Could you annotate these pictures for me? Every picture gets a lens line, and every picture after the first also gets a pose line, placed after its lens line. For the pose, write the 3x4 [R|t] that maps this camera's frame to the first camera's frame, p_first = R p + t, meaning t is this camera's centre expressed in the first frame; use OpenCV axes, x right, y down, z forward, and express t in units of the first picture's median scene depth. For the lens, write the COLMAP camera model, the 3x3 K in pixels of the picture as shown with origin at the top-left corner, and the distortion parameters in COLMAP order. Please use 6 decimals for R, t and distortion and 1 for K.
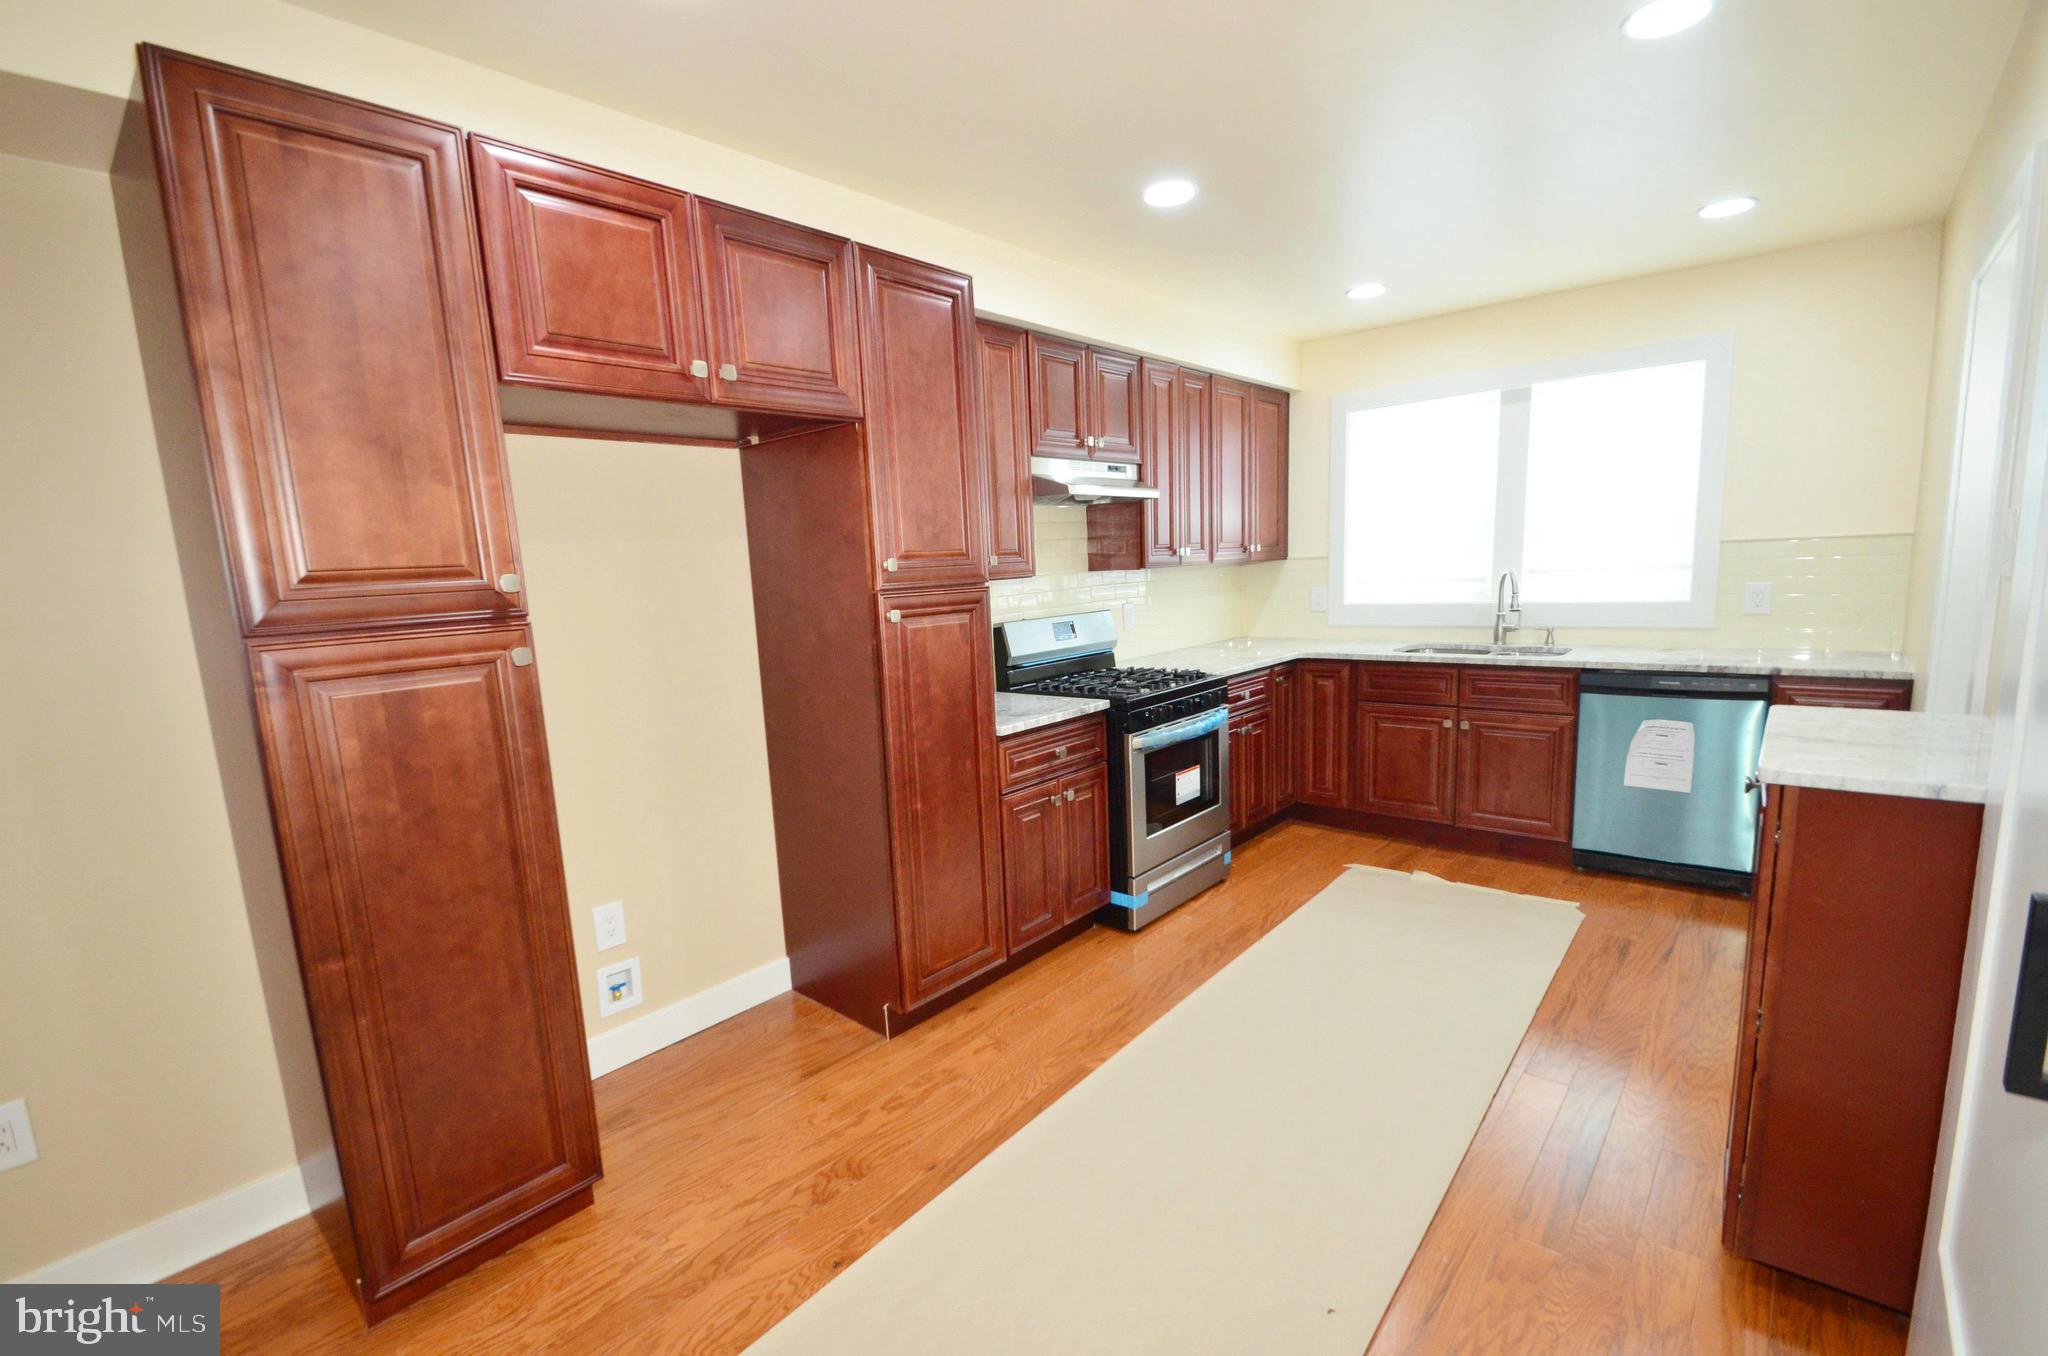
lens RADIAL K [[885.7, 0, 998.6], [0, 885.7, 708.2], [0, 0, 1]] dist [0.003084, -0.009657]
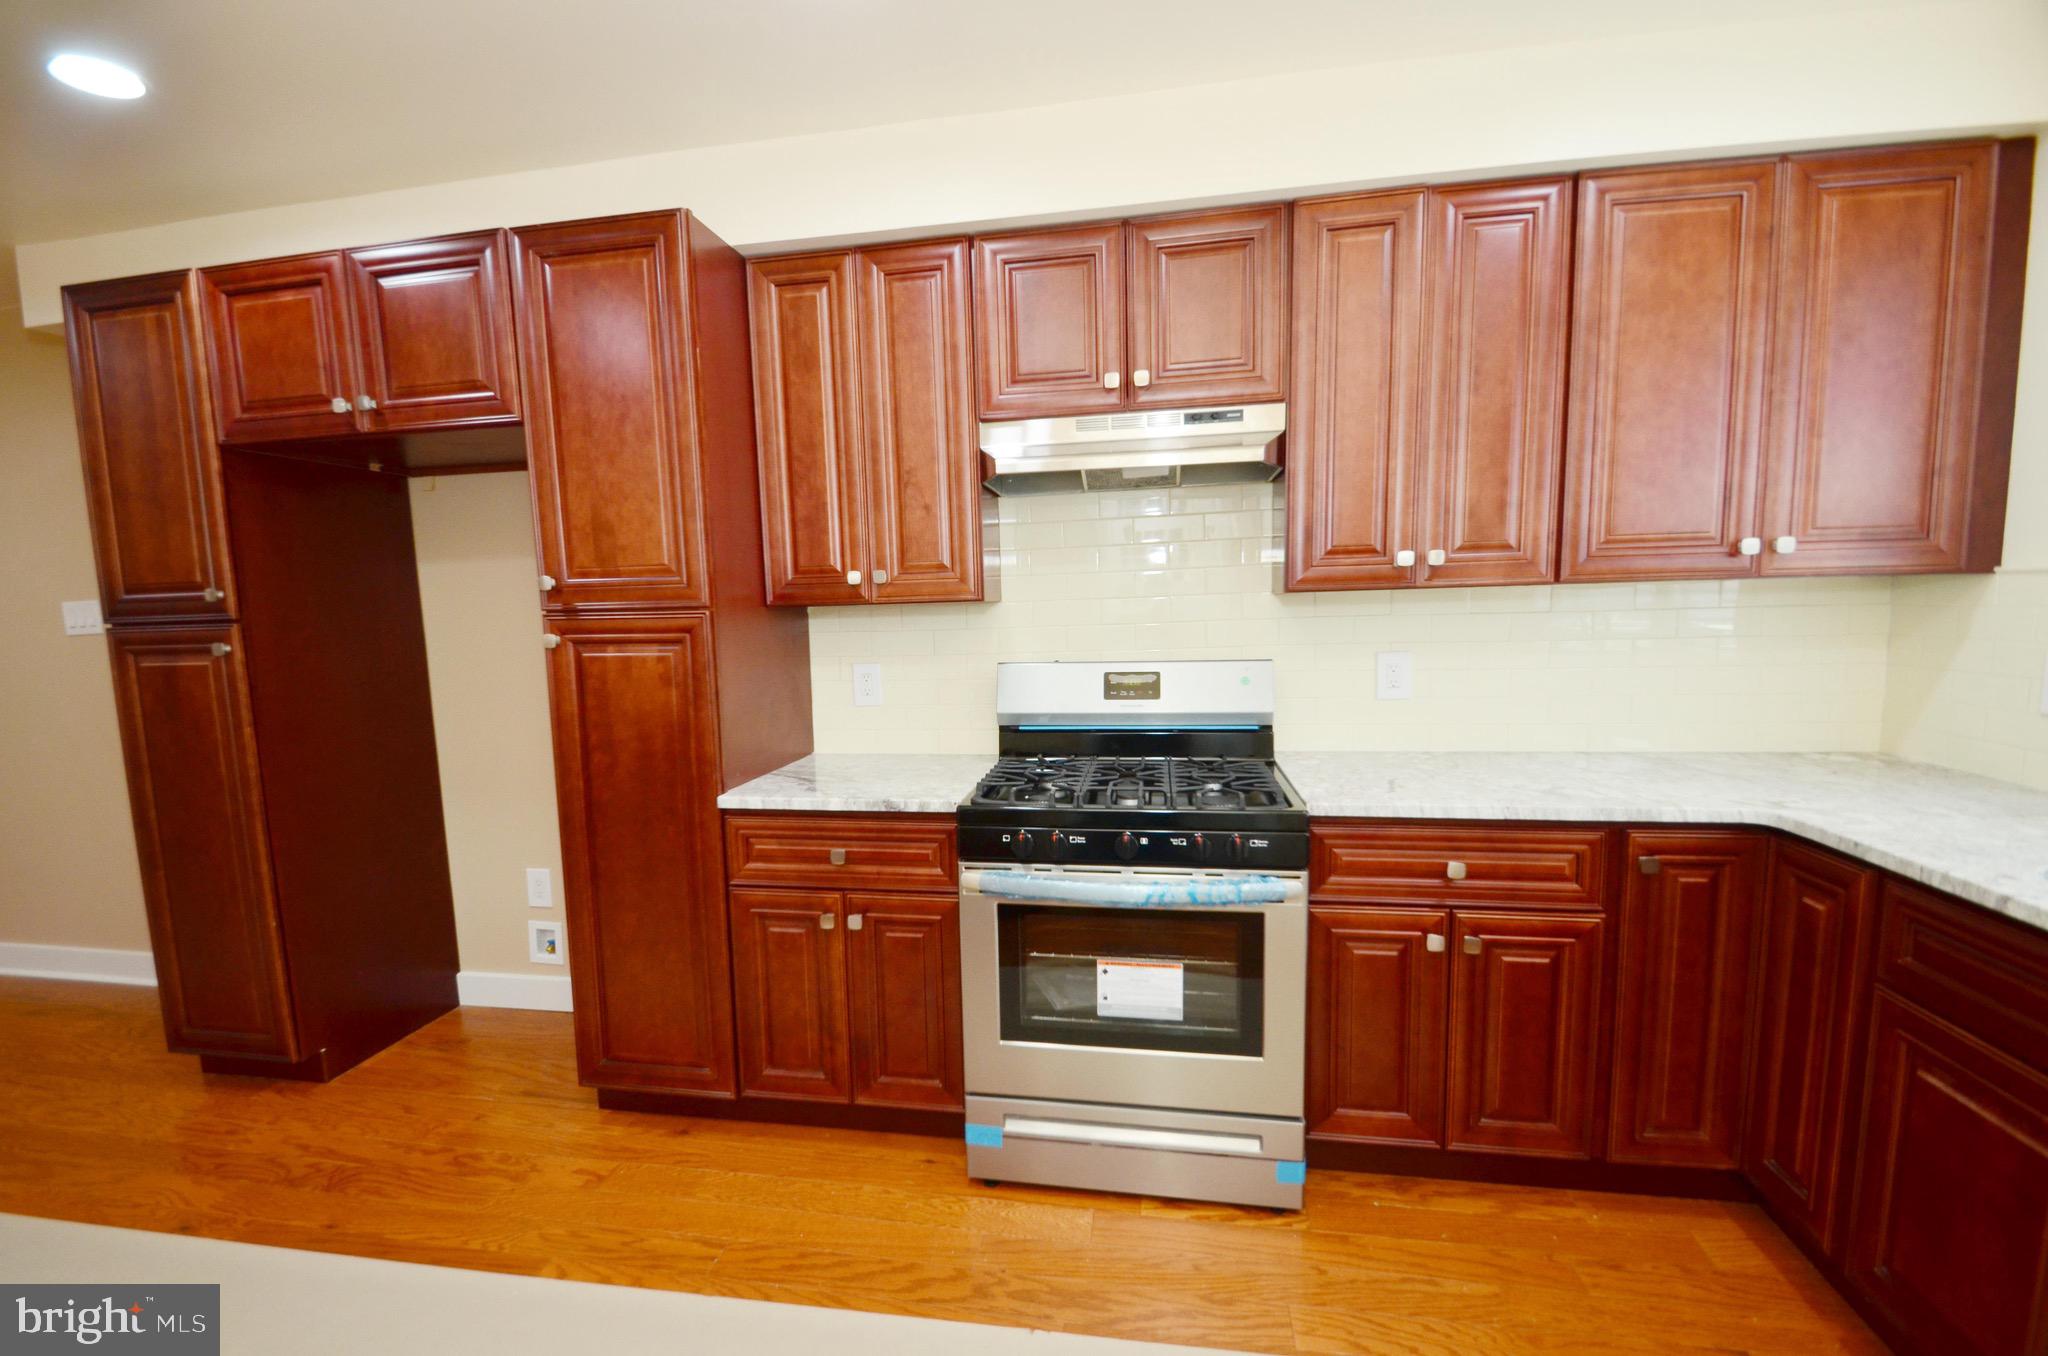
lens RADIAL K [[885.7, 0, 1004.4], [0, 885.7, 709.9], [0, 0, 1]] dist [0.003084, -0.009657]
pose [[0.533739, 0.135674, -0.834695, 0.577603], [-0.136821, 0.987896, 0.073087, -0.107675], [0.834508, 0.075195, 0.545841, 0.597685]]
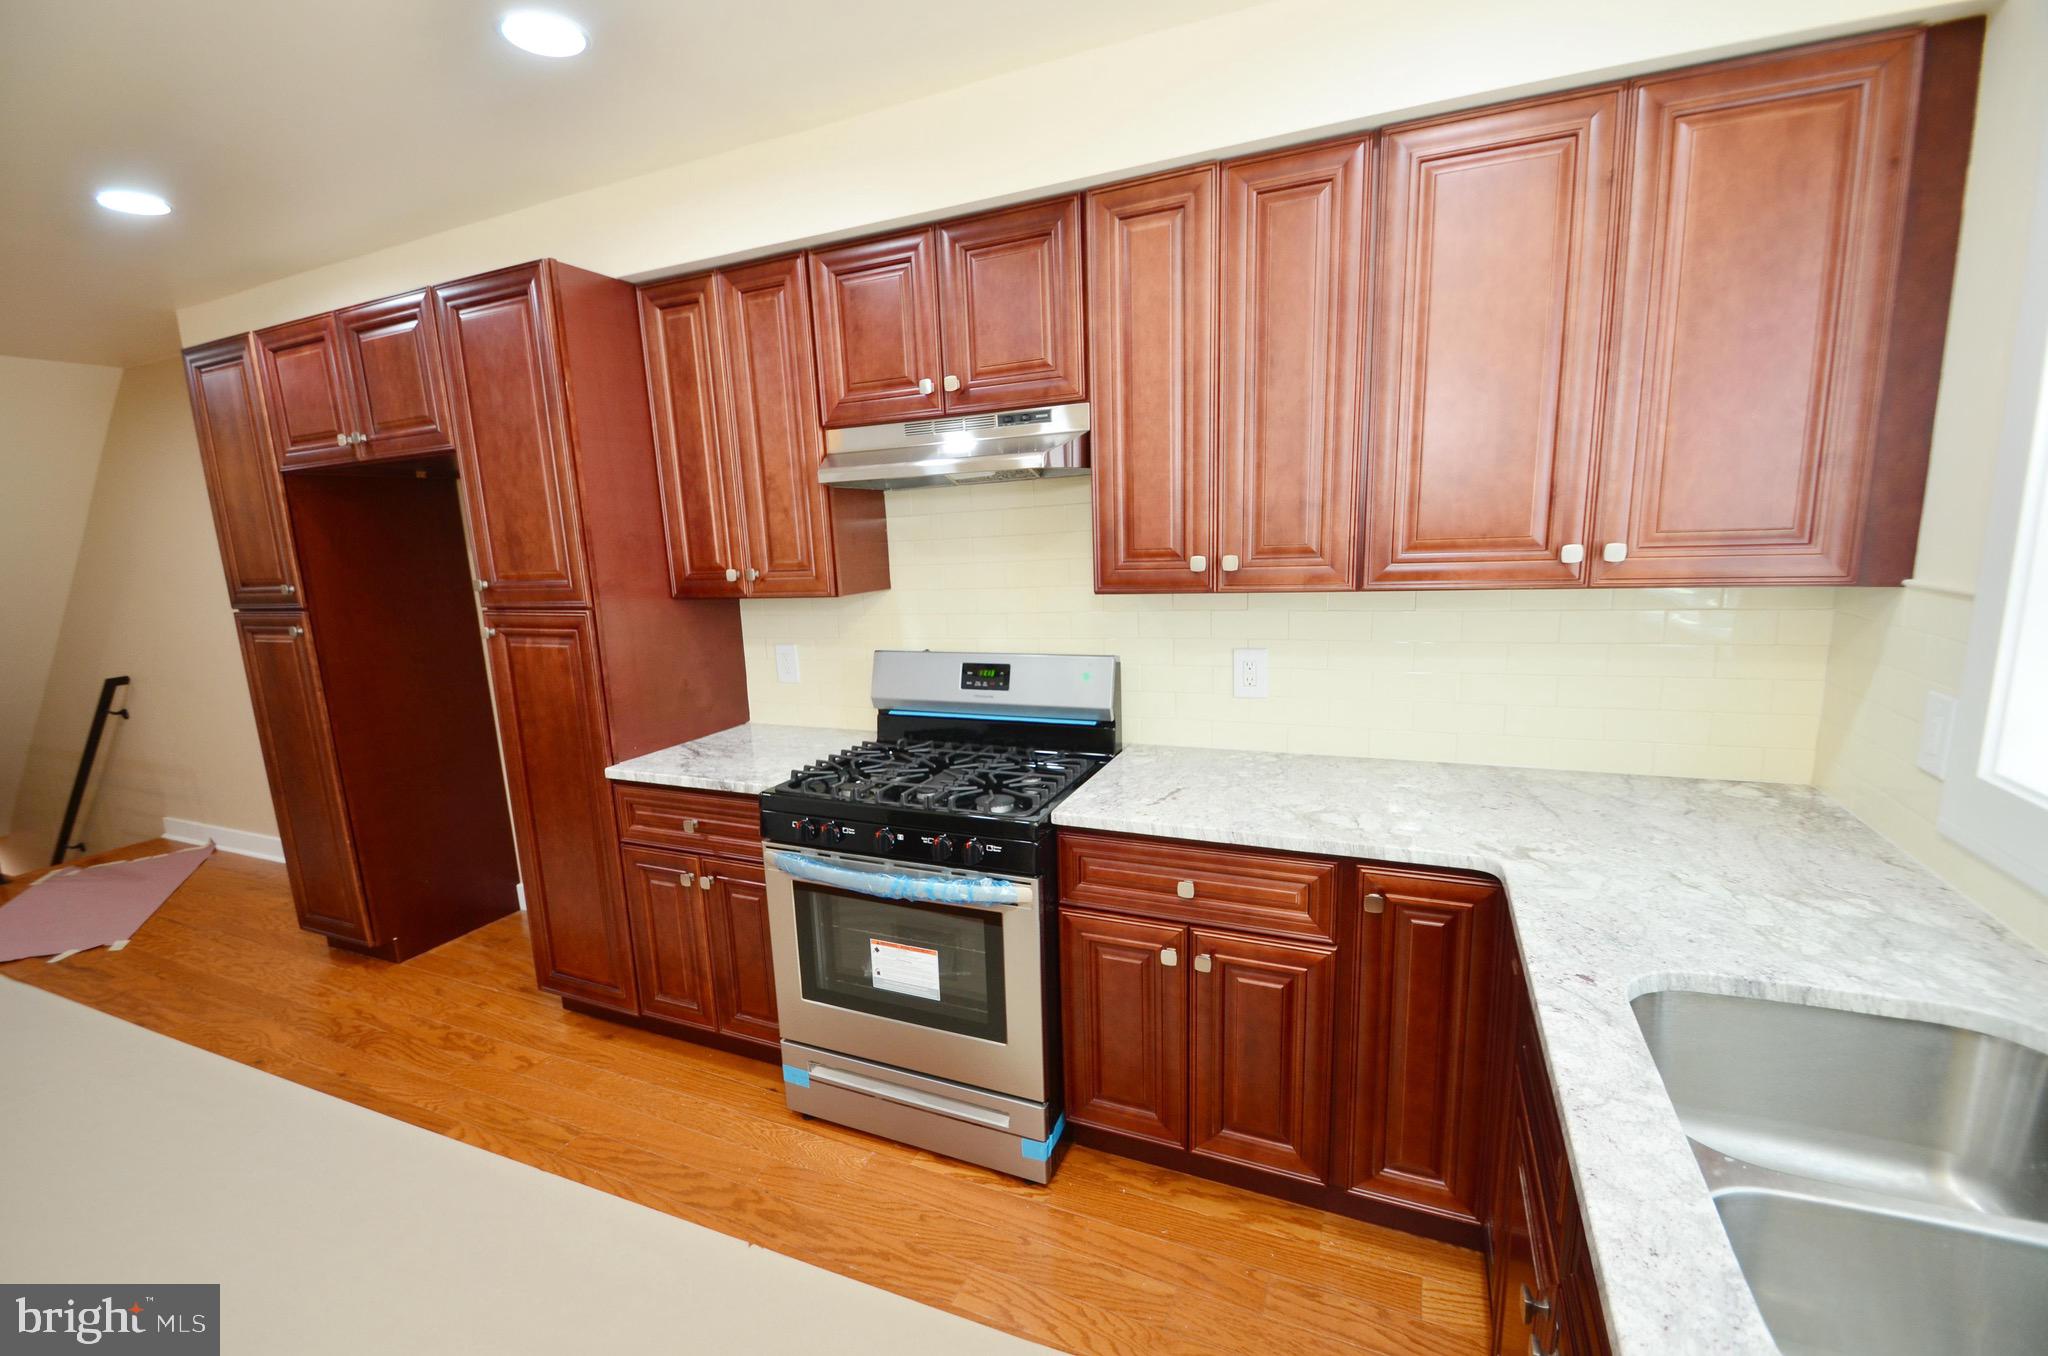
lens RADIAL K [[885.7, 0, 1004.8], [0, 885.7, 707.7], [0, 0, 1]] dist [0.003084, -0.009657]
pose [[0.307397, 0.223079, -0.925064, 0.718215], [-0.128221, 0.972978, 0.192026, -0.199884], [0.942903, 0.059585, 0.327694, 0.825758]]
